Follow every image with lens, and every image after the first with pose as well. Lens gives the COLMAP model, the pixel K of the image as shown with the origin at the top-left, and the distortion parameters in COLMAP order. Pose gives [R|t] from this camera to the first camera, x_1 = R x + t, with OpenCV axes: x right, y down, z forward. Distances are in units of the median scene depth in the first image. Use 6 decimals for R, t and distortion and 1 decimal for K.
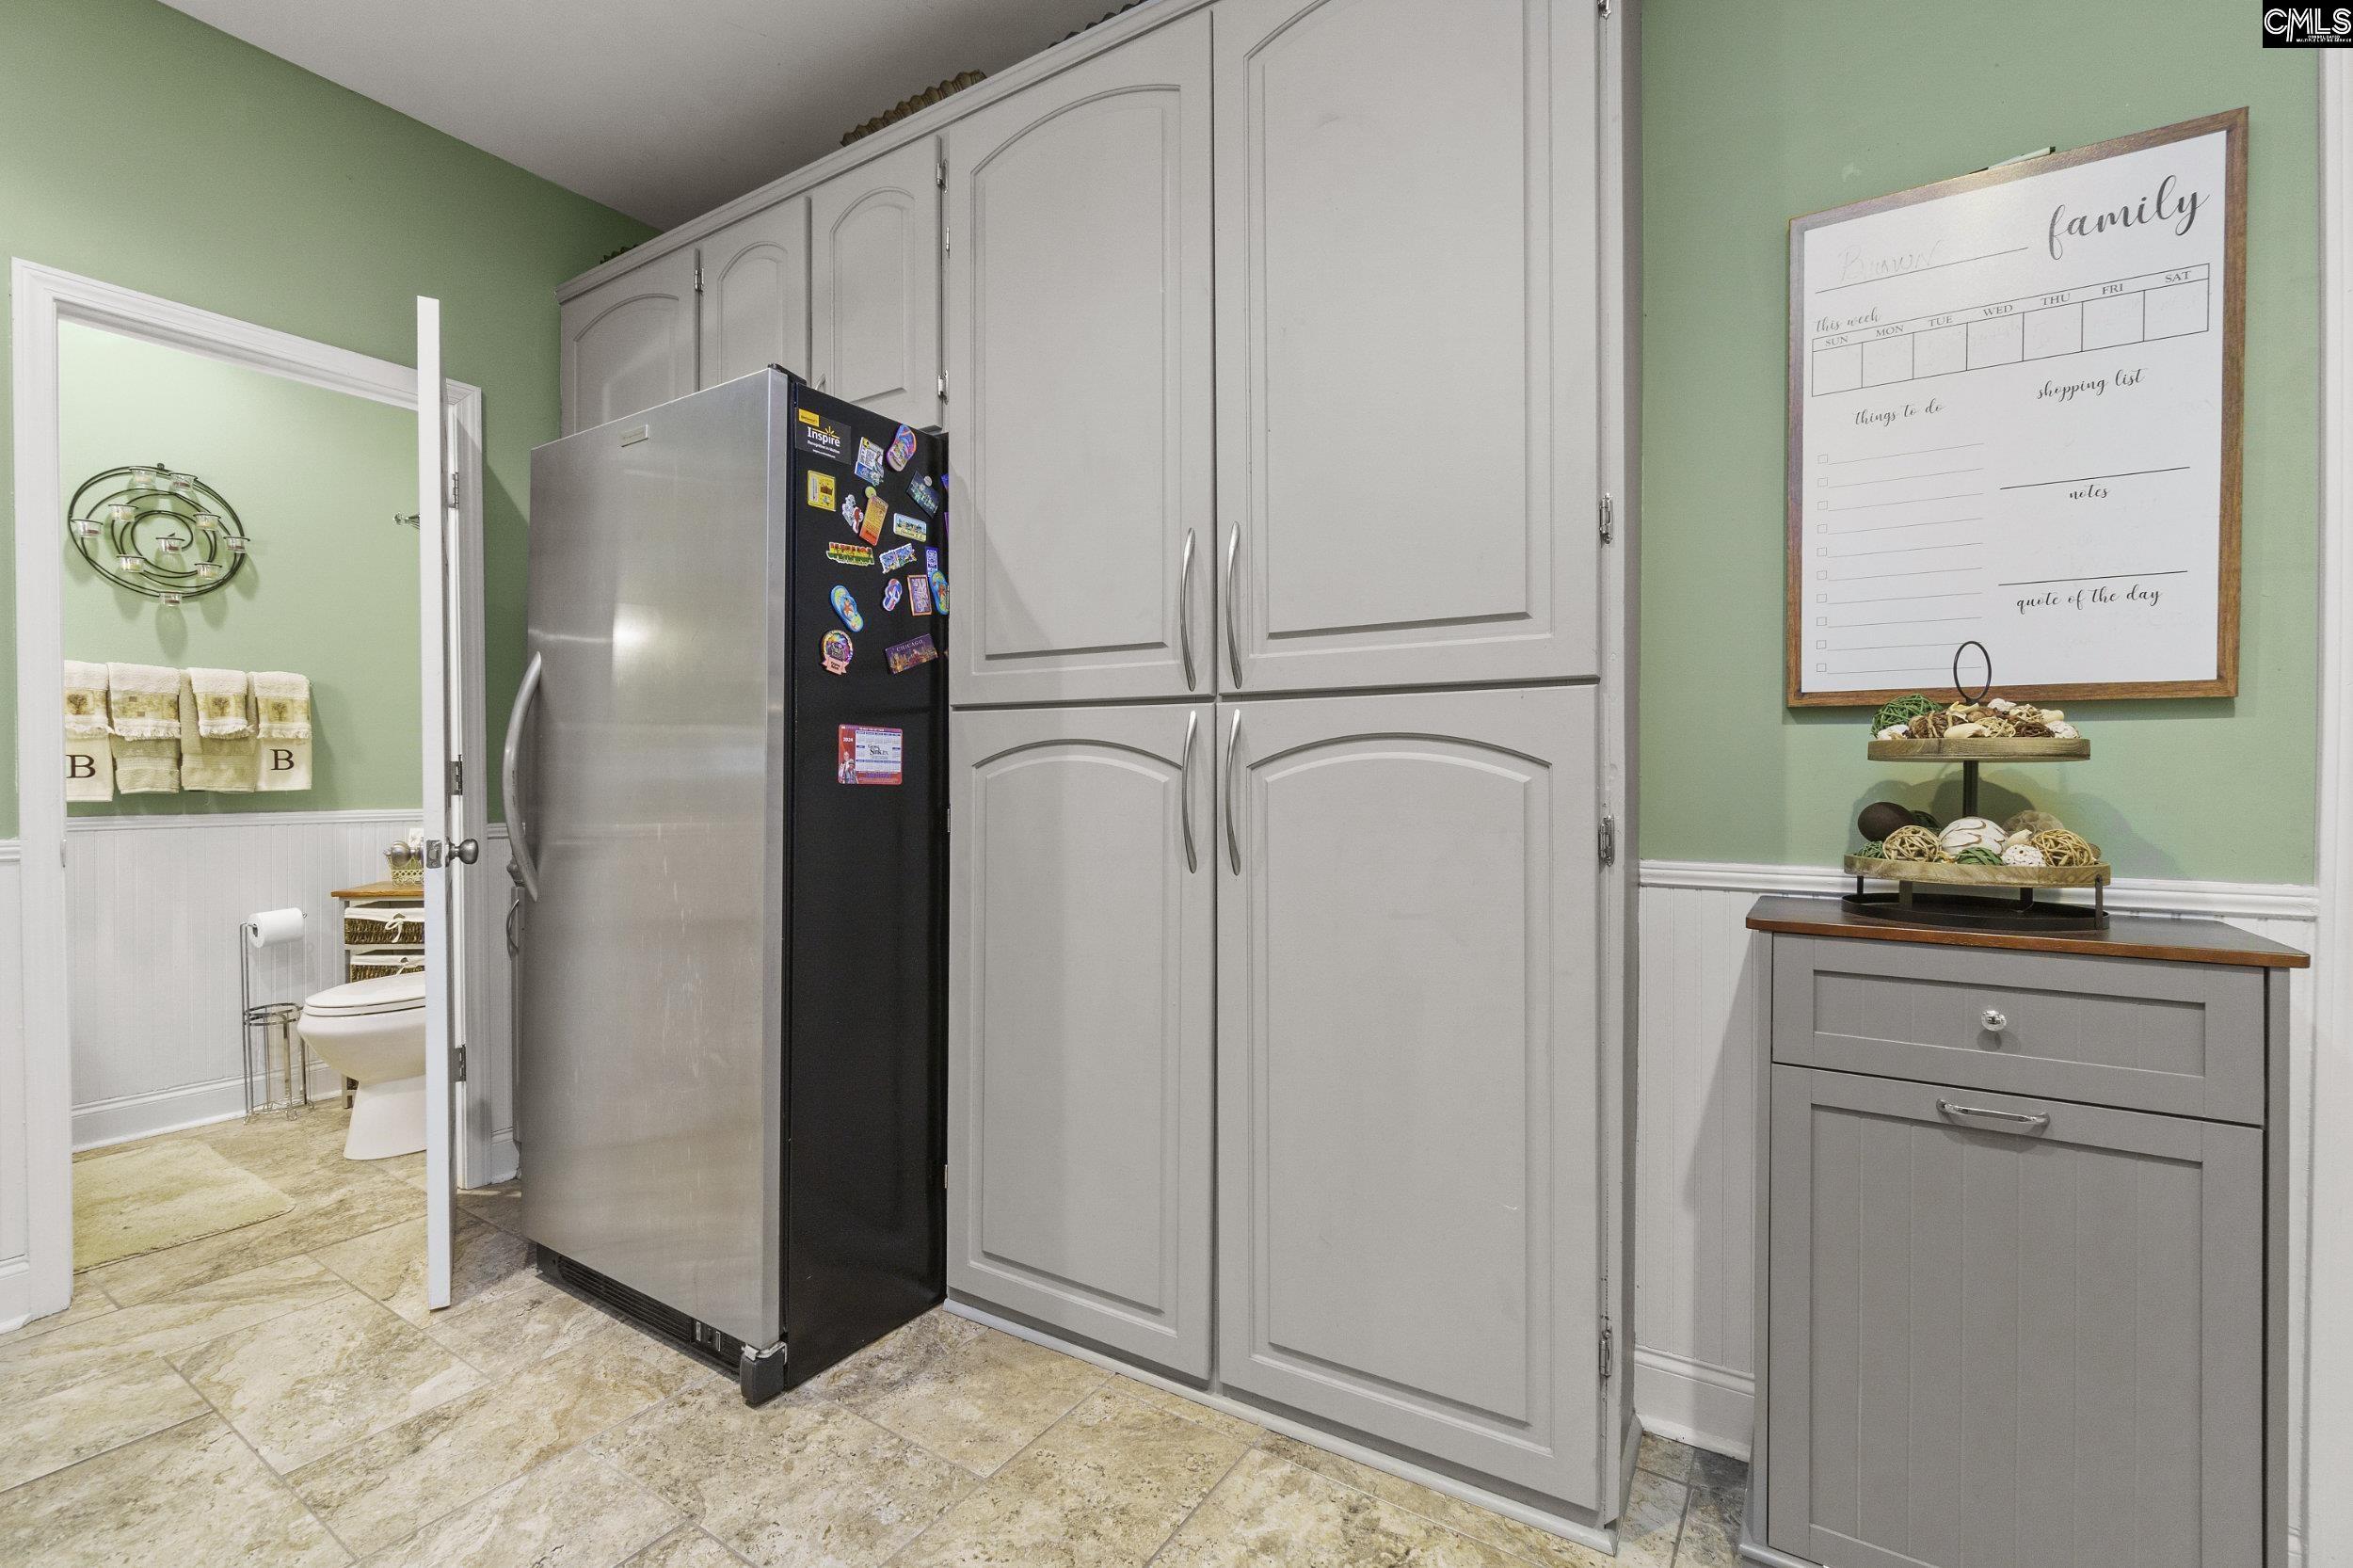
lens RADIAL K [[1012.0, 0, 1166.8], [0, 1012.0, 787.8], [0, 0, 1]] dist [-0.002439, 0.000011]
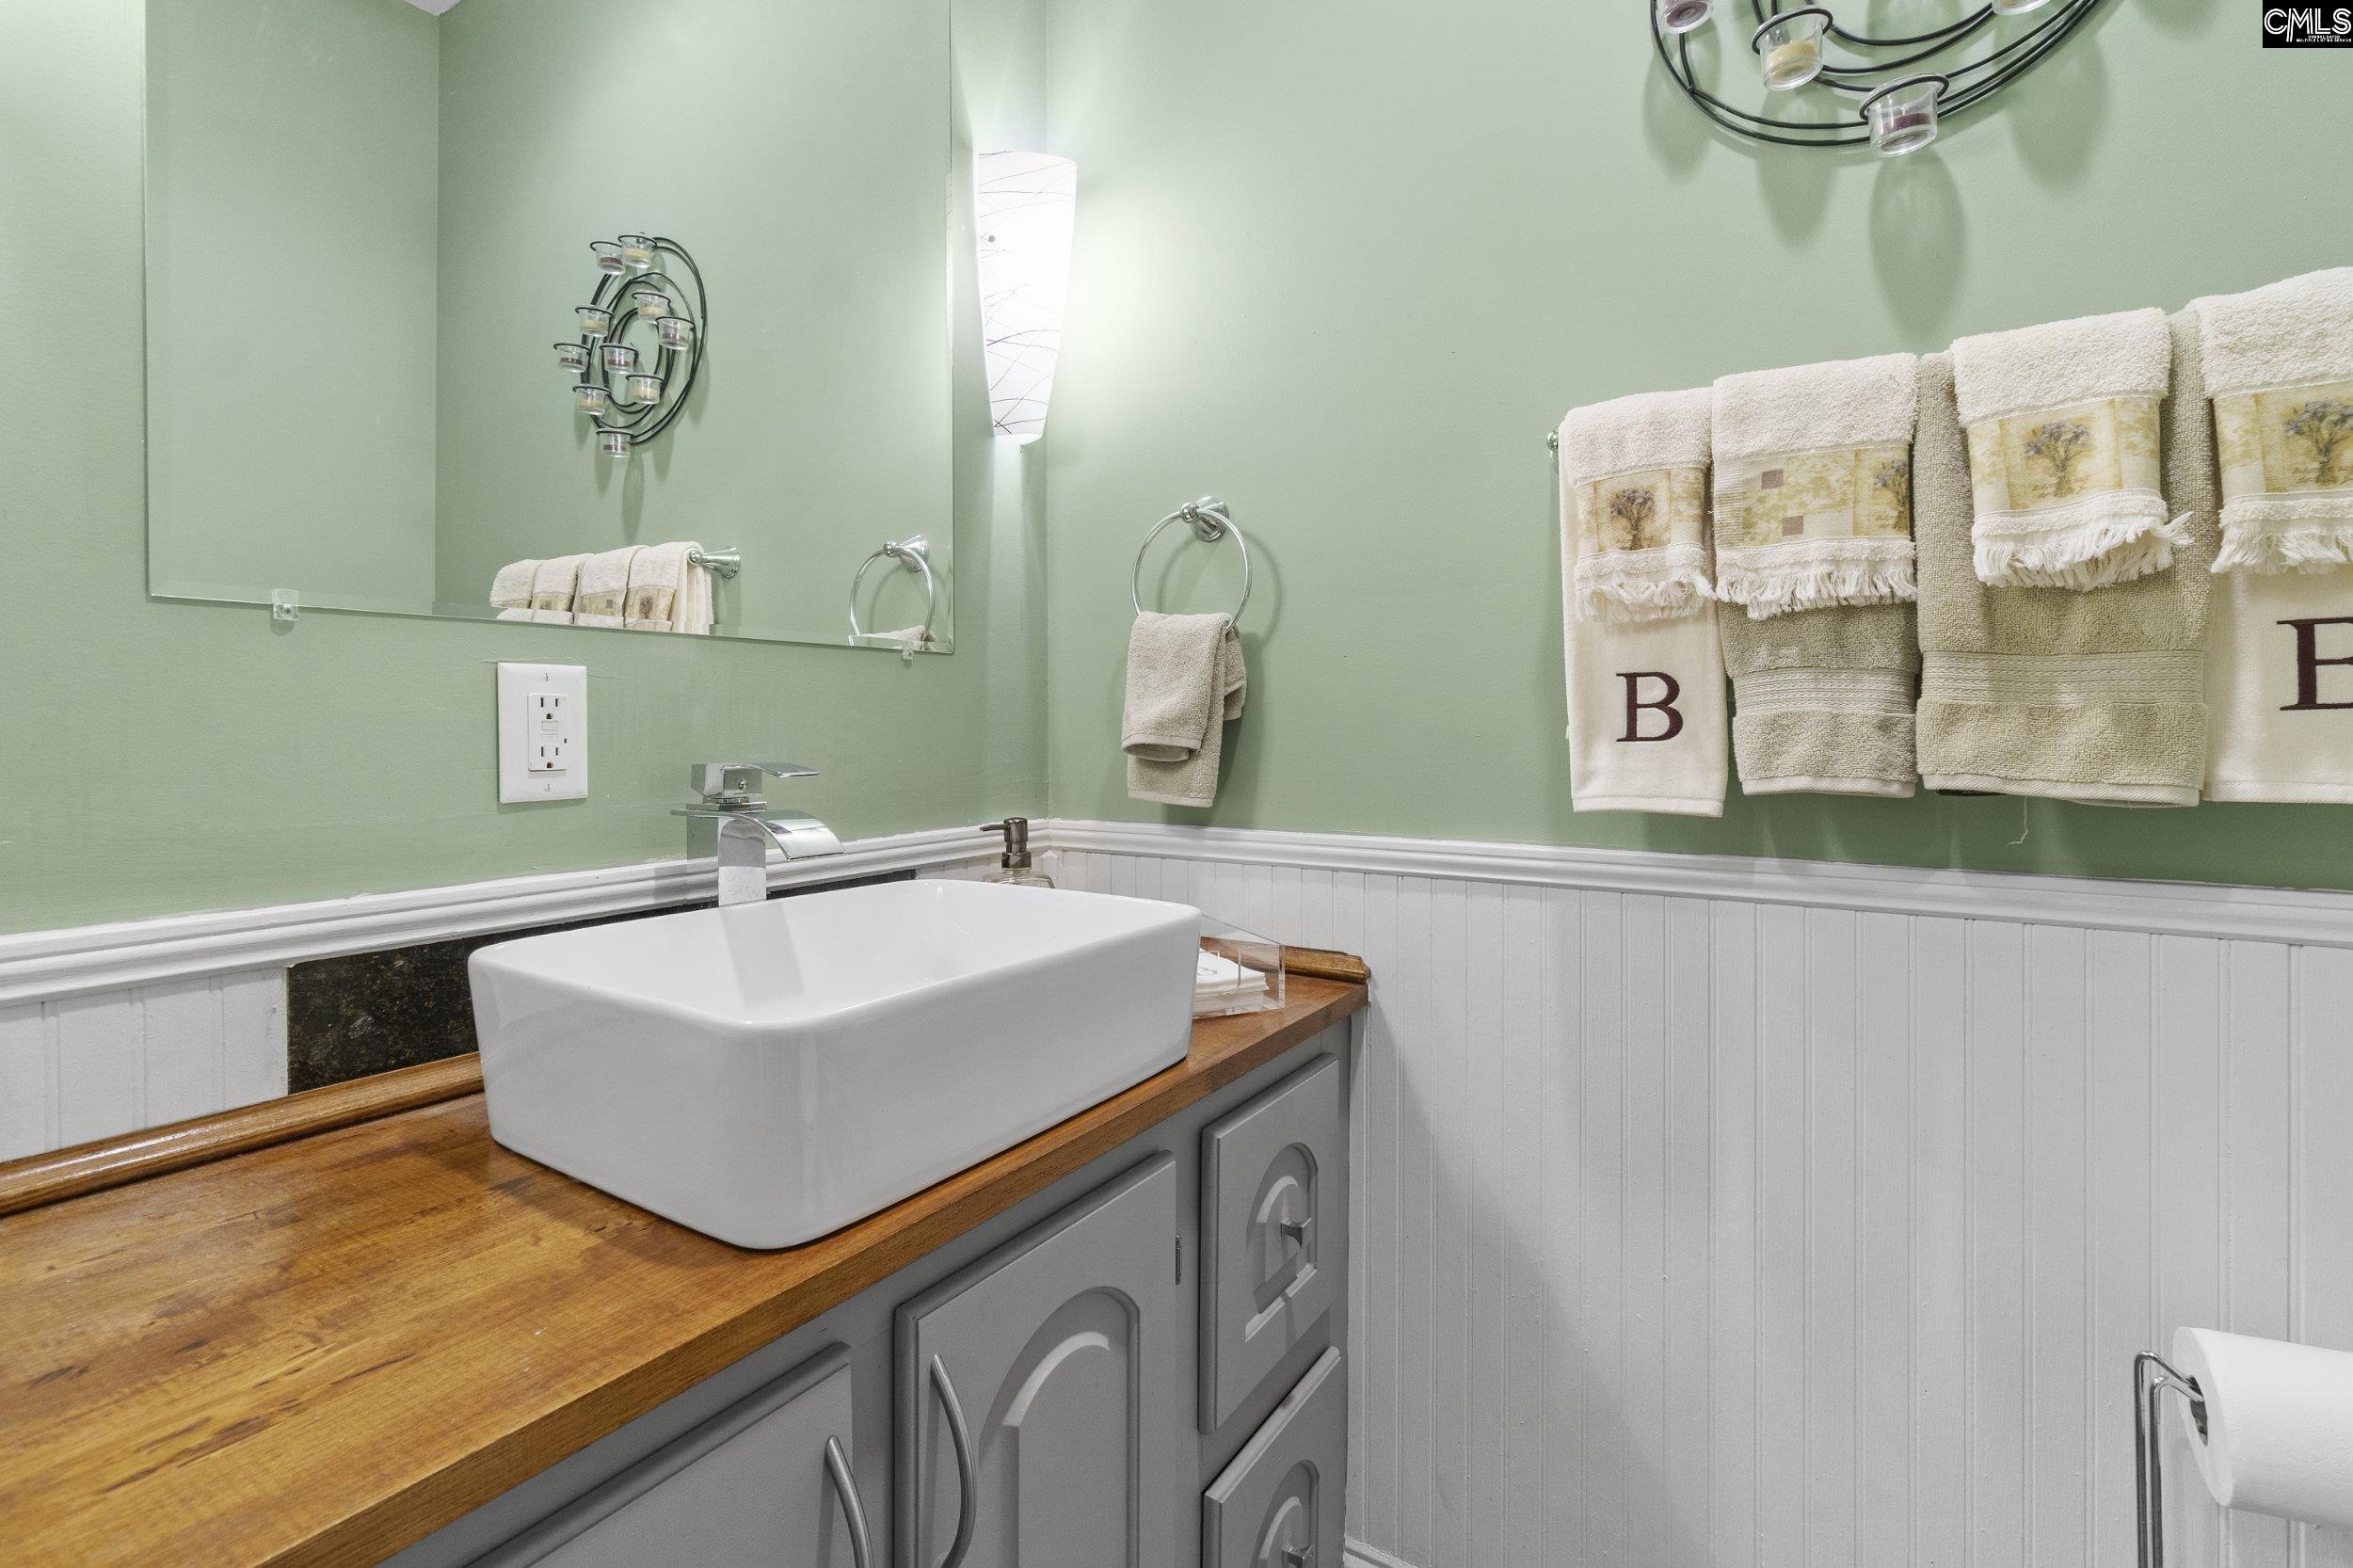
lens RADIAL K [[1057.1, 0, 1175.9], [0, 1057.1, 721.5], [0, 0, 1]] dist [0.000459, 0.000217]
pose [[-0.013560, -0.005080, -0.999895, -0.690415], [-0.007869, 0.999957, -0.004974, -0.012656], [0.999877, 0.007801, -0.013599, 0.806863]]
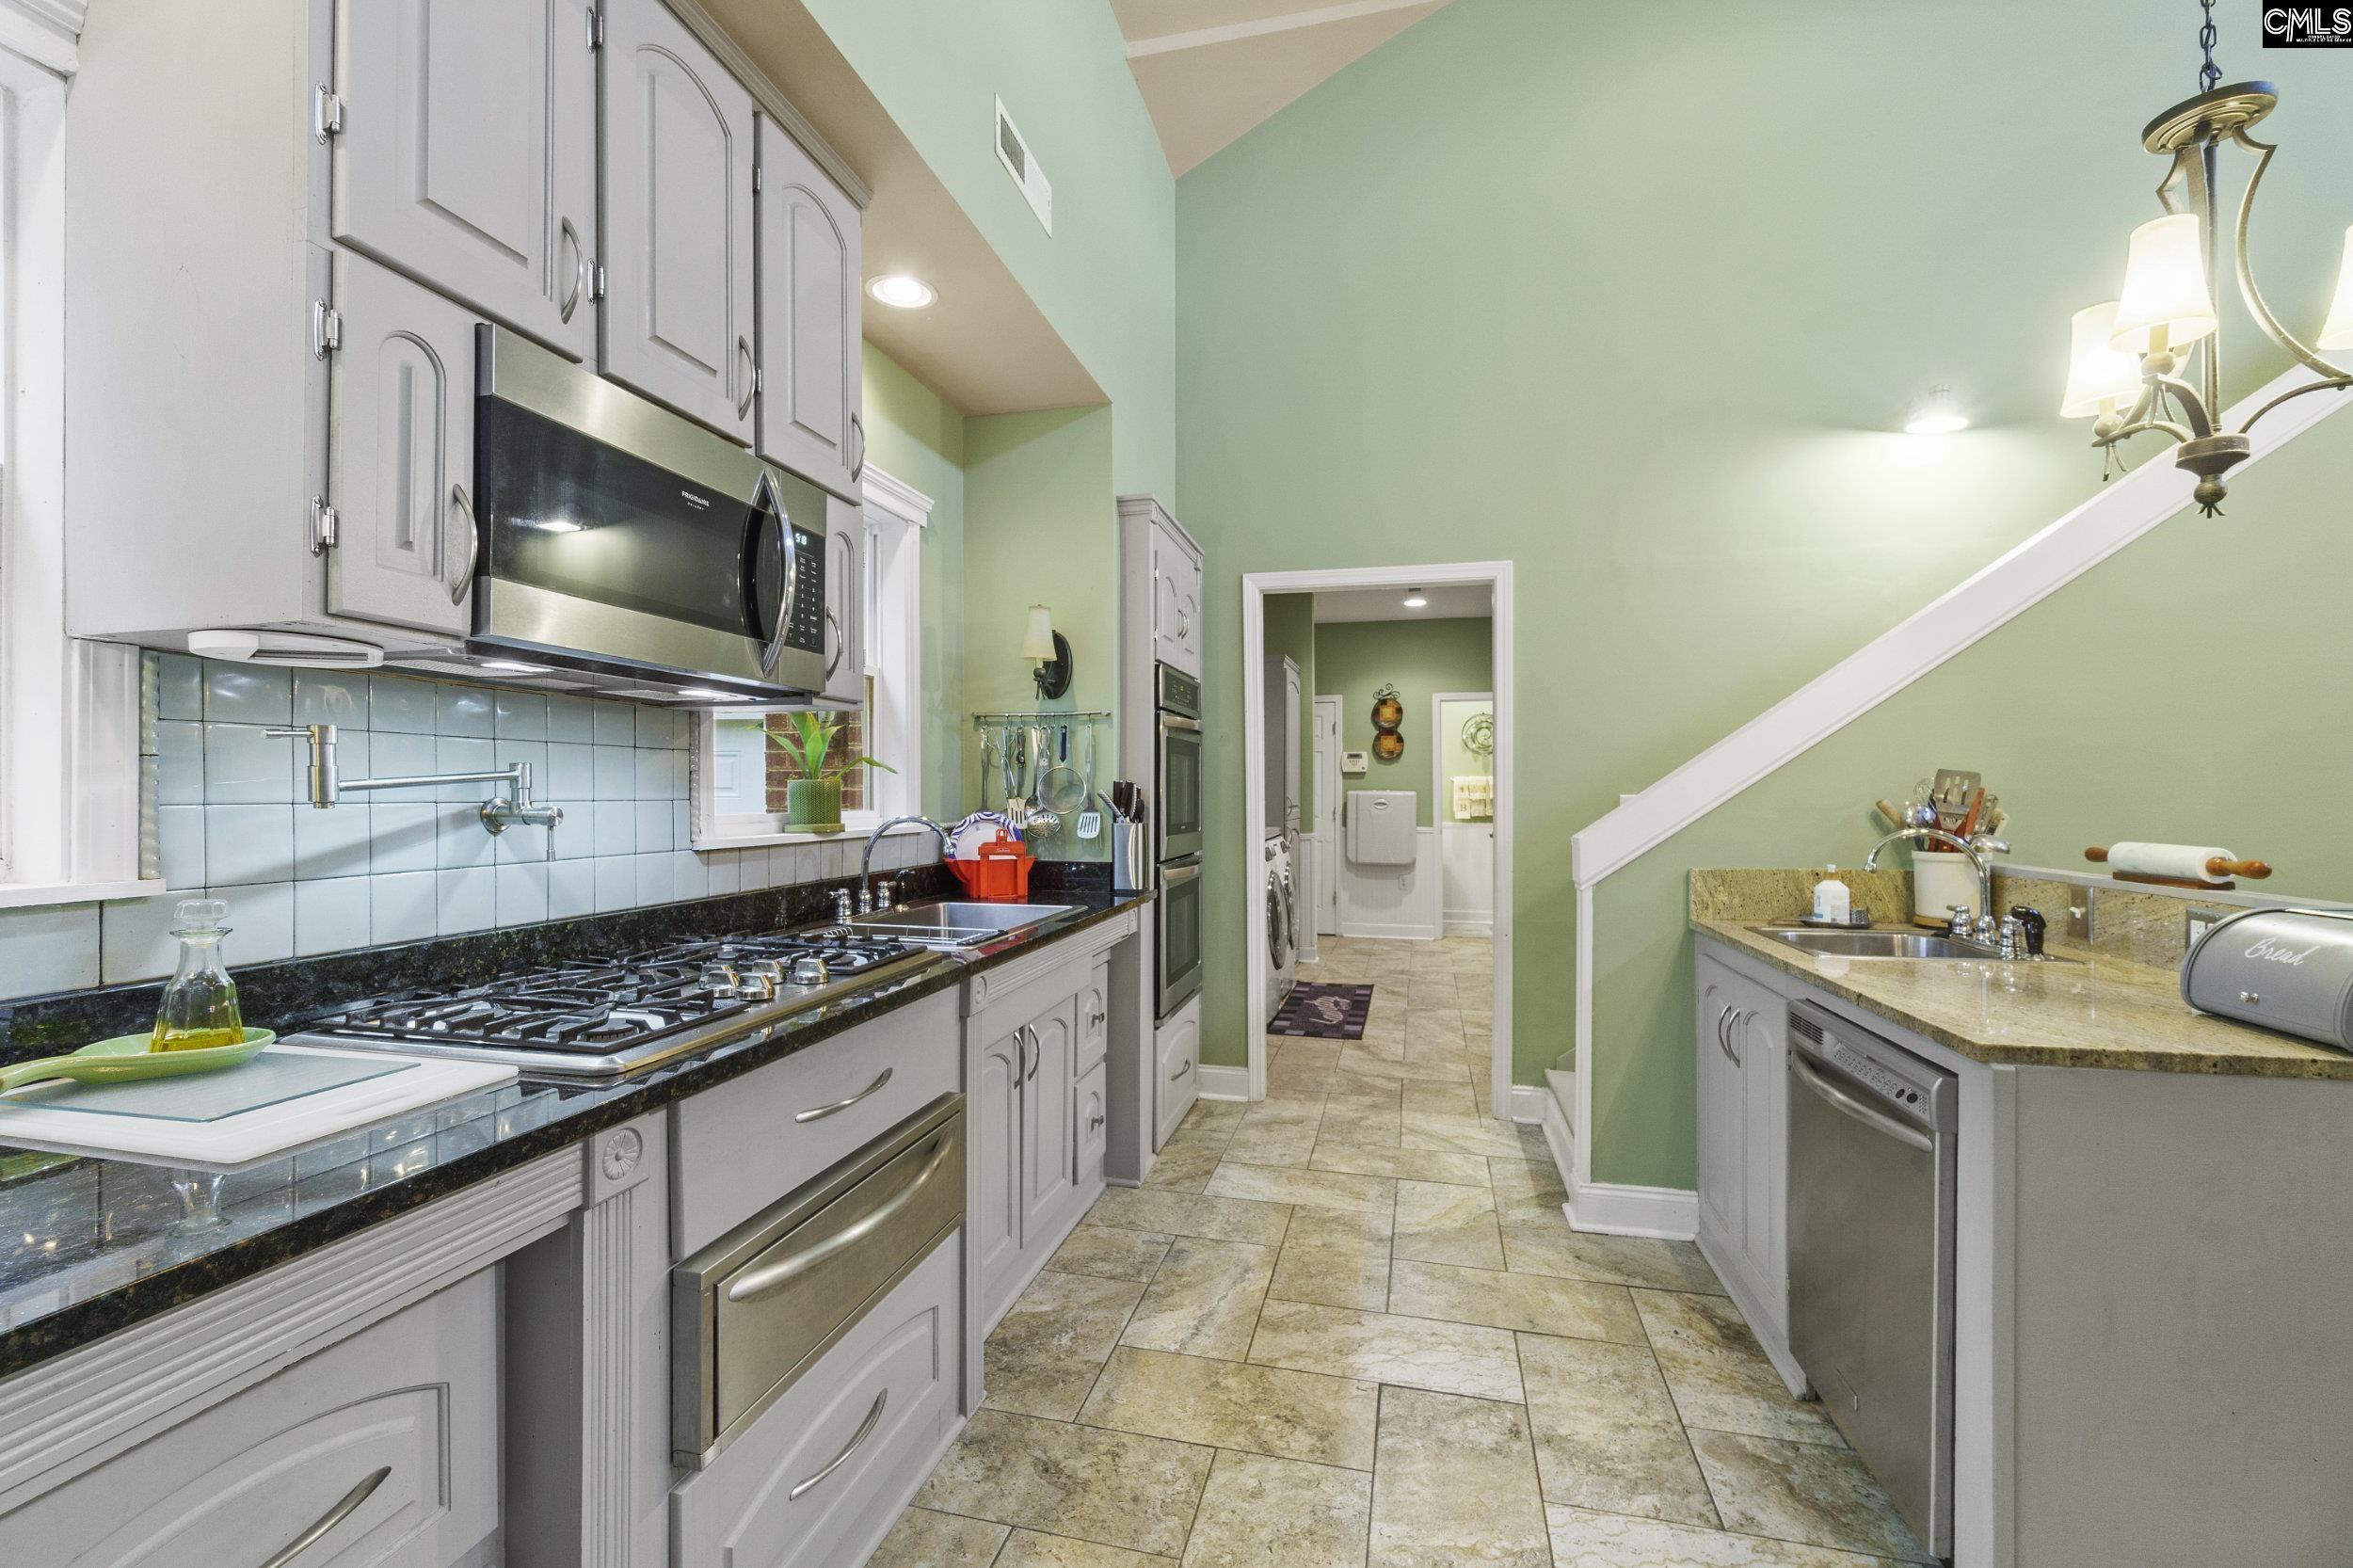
lens RADIAL K [[1012.0, 0, 1166.8], [0, 1012.0, 787.8], [0, 0, 1]] dist [-0.002439, 0.000011]
pose [[0.316270, 0.000466, -0.948669, 1.743962], [-0.010834, 0.999936, -0.003121, -0.064300], [0.948608, 0.011264, 0.316255, -0.970370]]
